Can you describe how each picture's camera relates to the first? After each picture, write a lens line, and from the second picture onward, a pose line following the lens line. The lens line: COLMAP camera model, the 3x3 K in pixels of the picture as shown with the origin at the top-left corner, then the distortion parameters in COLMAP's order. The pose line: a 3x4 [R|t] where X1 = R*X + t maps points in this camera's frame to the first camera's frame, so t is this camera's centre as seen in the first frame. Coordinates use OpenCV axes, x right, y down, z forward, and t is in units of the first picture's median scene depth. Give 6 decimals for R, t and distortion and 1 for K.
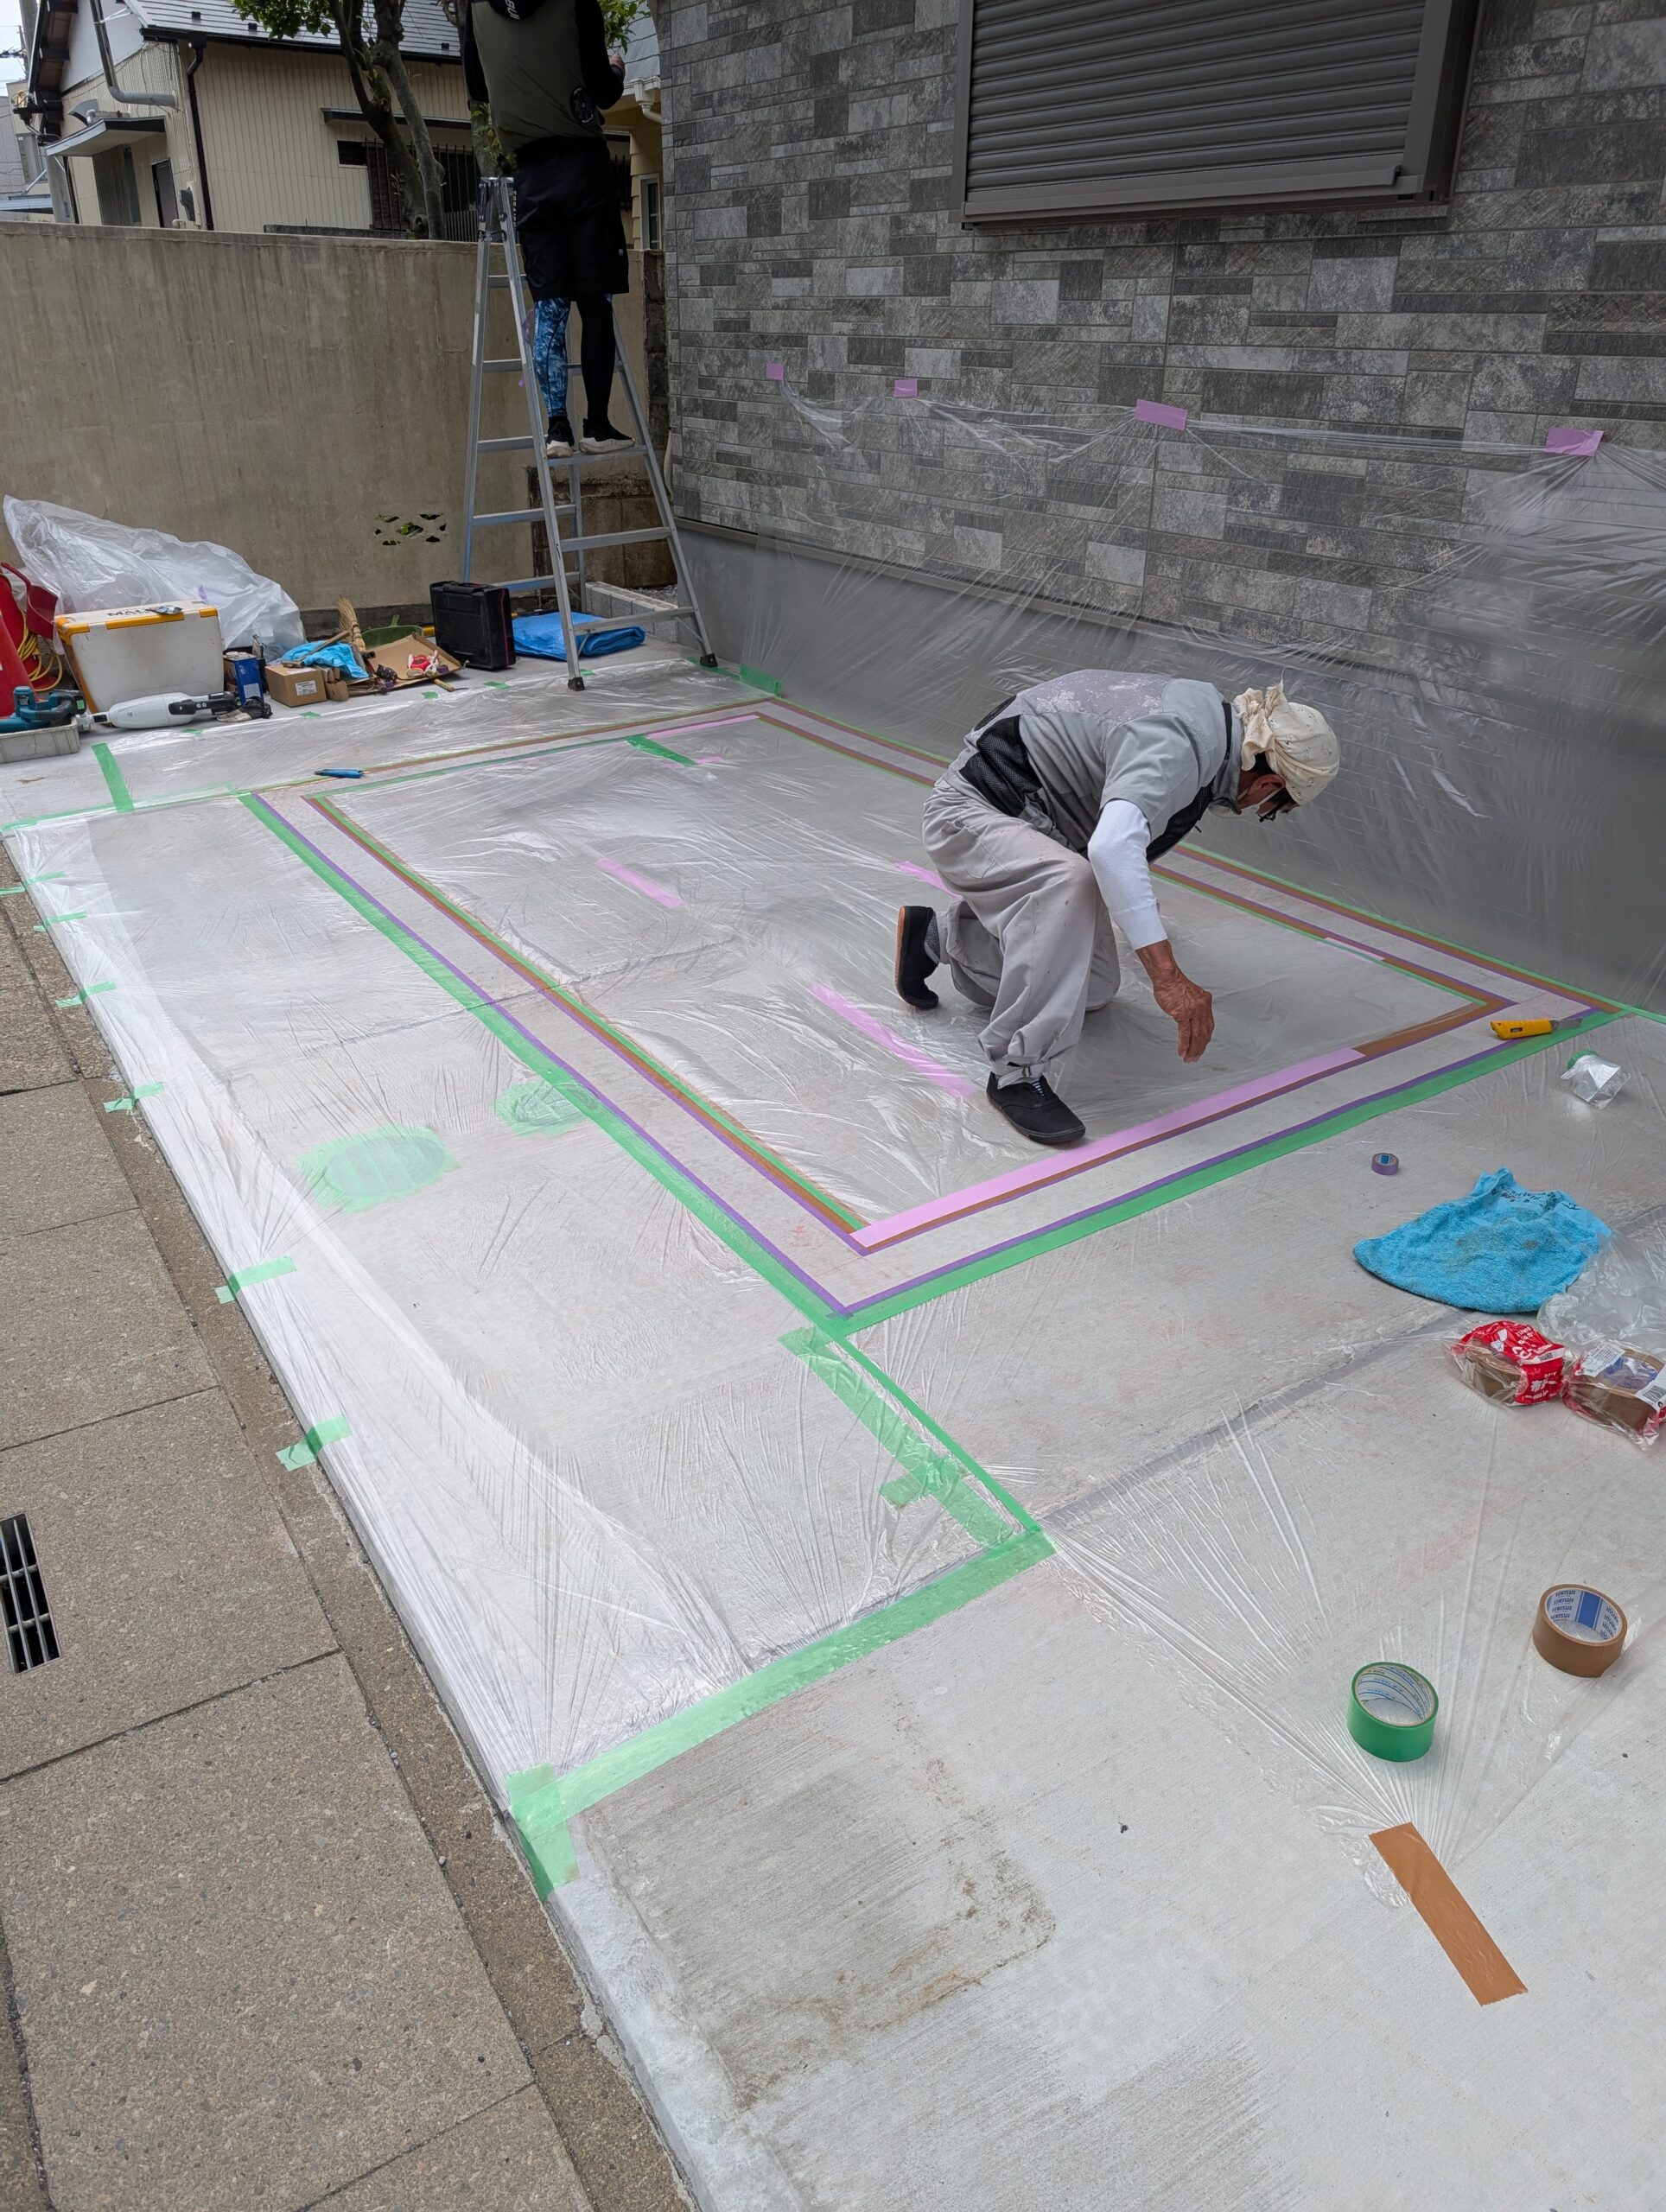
lens RADIAL K [[1586.4, 0, 851.7], [0, 1586.4, 1100.5], [0, 0, 1]] dist [0.013031, -0.008707]
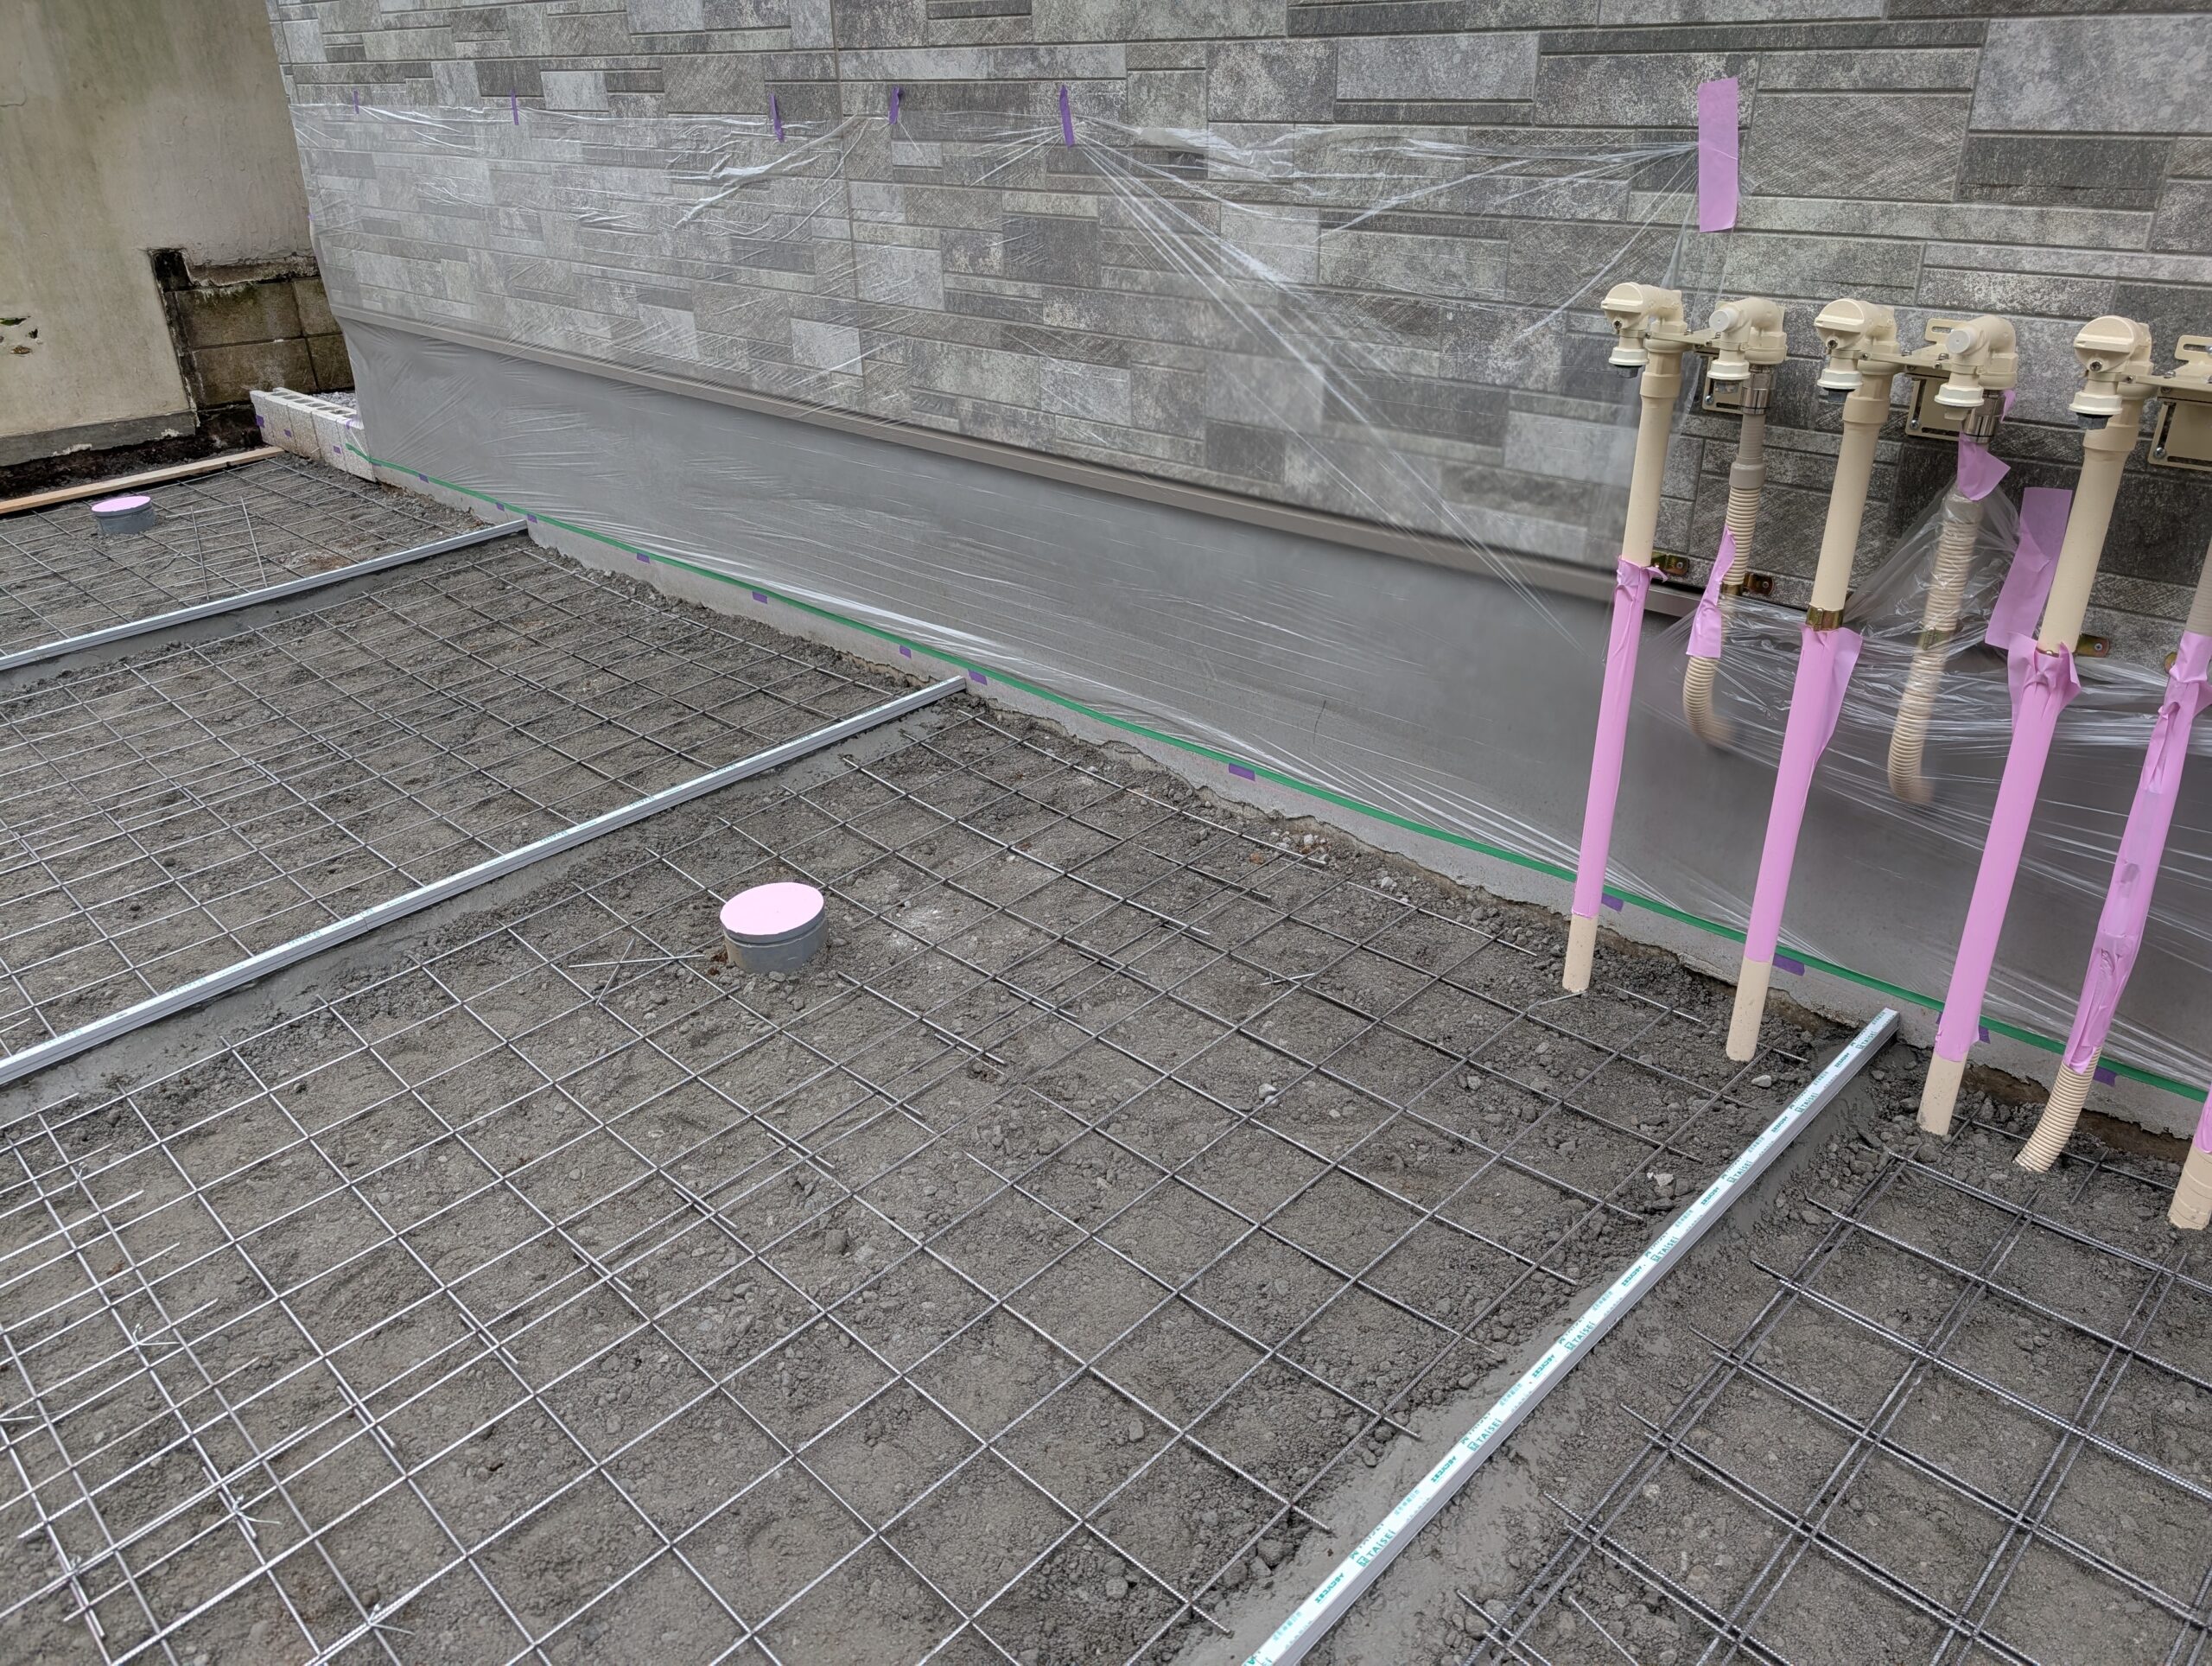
lens RADIAL K [[1586.4, 0, 1131.6], [0, 1586.4, 870.1], [0, 0, 1]] dist [0.013031, -0.008707]
pose [[0.975929, -0.123290, 0.179895, 0.154758], [0.120707, 0.992366, 0.025277, -0.101305], [-0.181638, -0.002954, 0.983361, 0.251577]]
